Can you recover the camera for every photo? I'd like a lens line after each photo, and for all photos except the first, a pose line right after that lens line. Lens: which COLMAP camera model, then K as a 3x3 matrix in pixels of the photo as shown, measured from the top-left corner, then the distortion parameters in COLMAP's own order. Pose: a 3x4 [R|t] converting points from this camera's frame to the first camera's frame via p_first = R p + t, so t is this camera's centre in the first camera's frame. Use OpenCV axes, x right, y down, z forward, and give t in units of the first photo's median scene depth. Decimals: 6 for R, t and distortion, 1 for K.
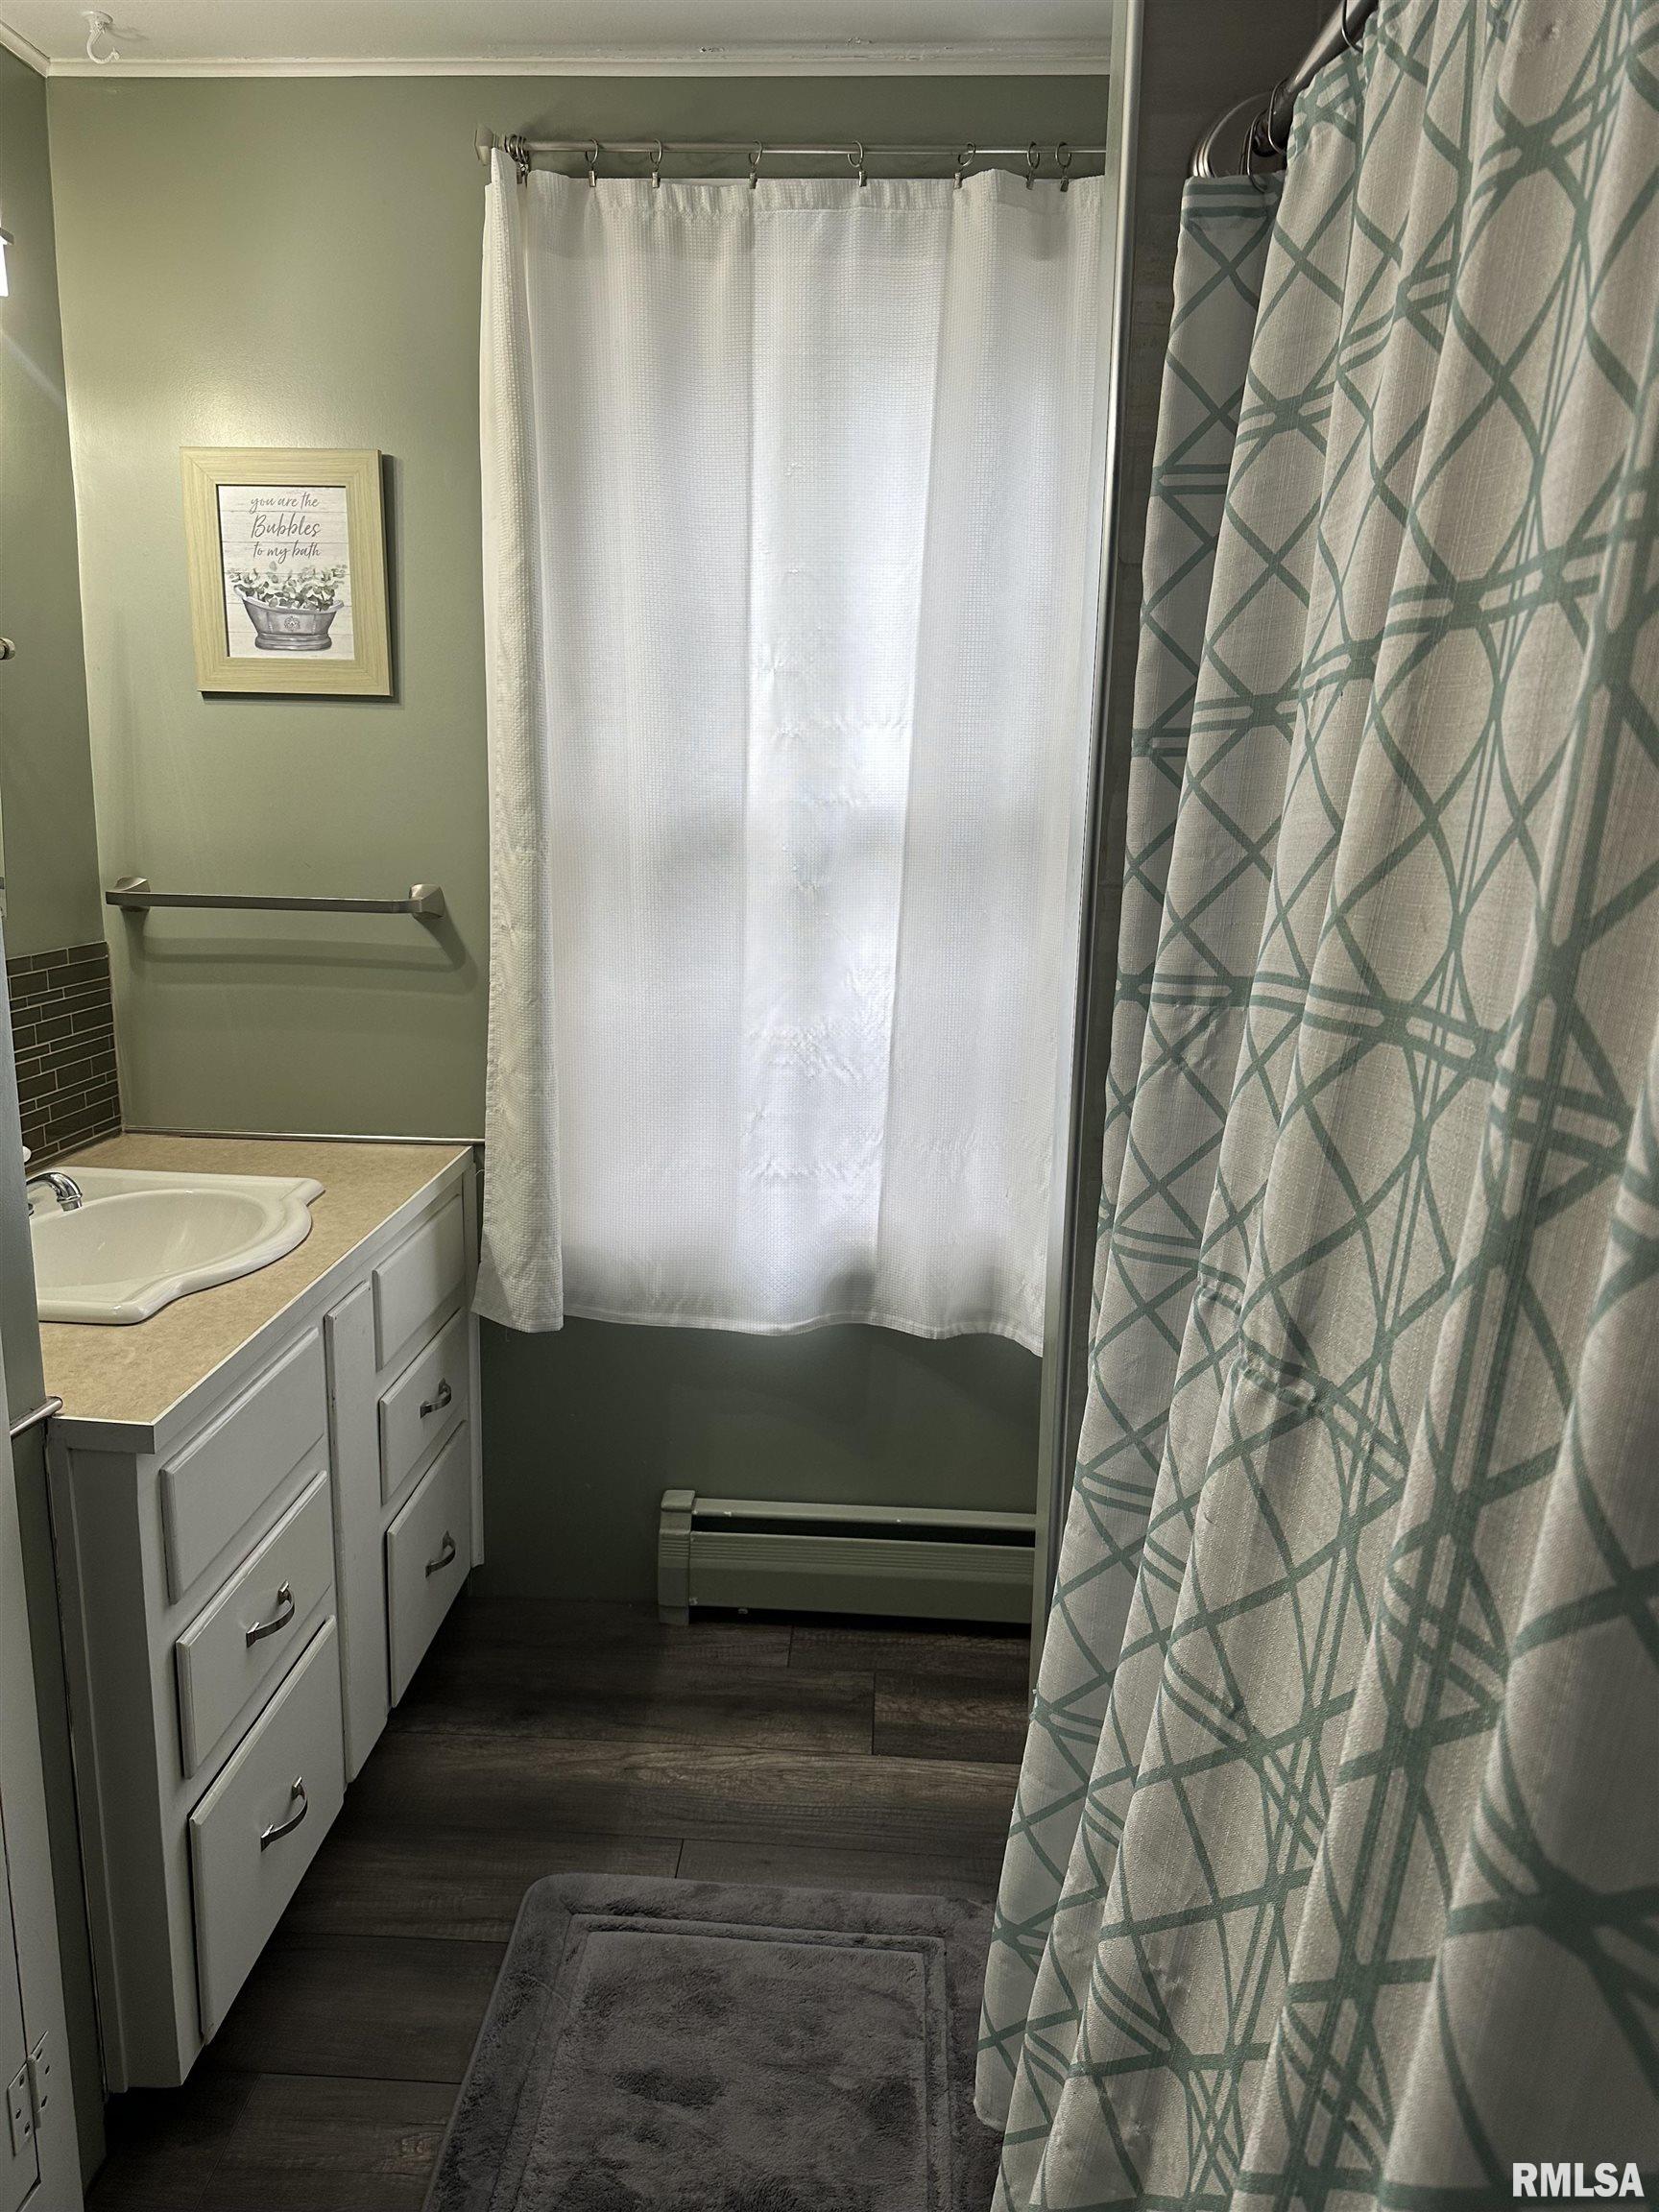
lens RADIAL K [[1546.8, 0, 817.9], [0, 1546.8, 1135.0], [0, 0, 1]] dist [0.063456, -0.128640]
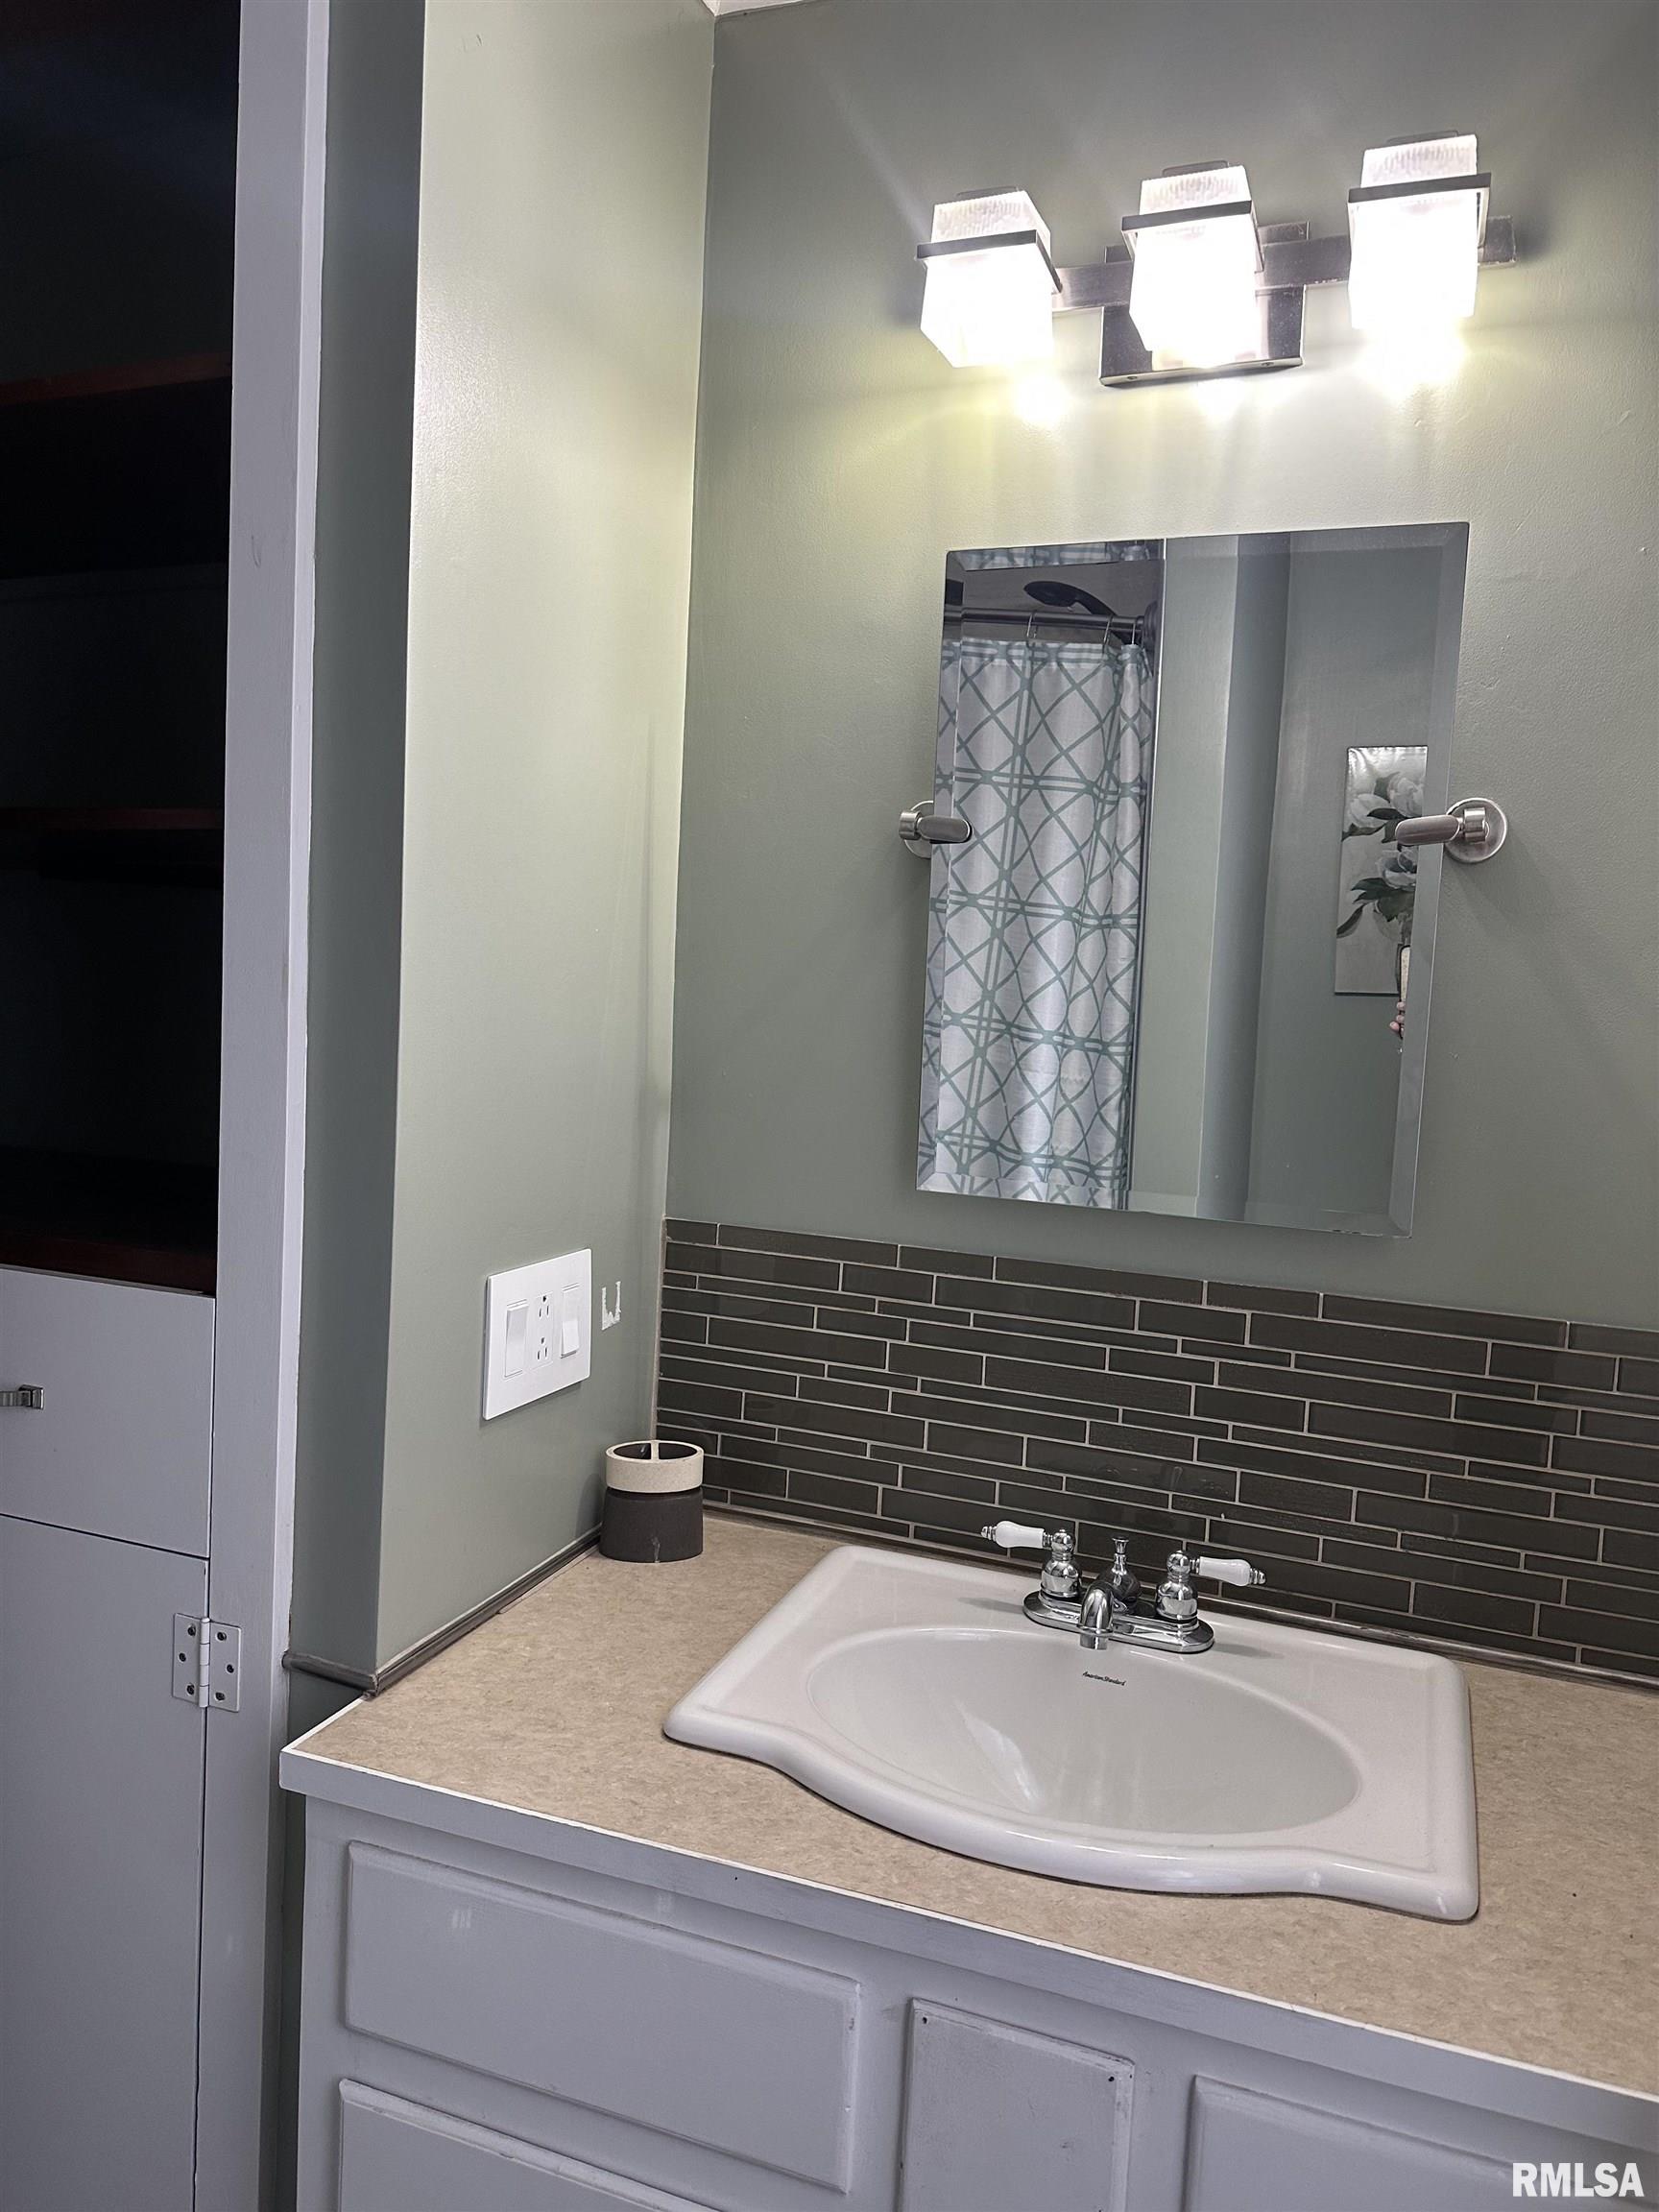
lens RADIAL K [[1554.9, 0, 824.2], [0, 1554.9, 1104.8], [0, 0, 1]] dist [0.018419, -0.009716]
pose [[-0.301508, 0.040730, -0.952593, 0.208128], [-0.256523, 0.958784, 0.122188, -0.247183], [0.918307, 0.281203, -0.278633, 1.056557]]
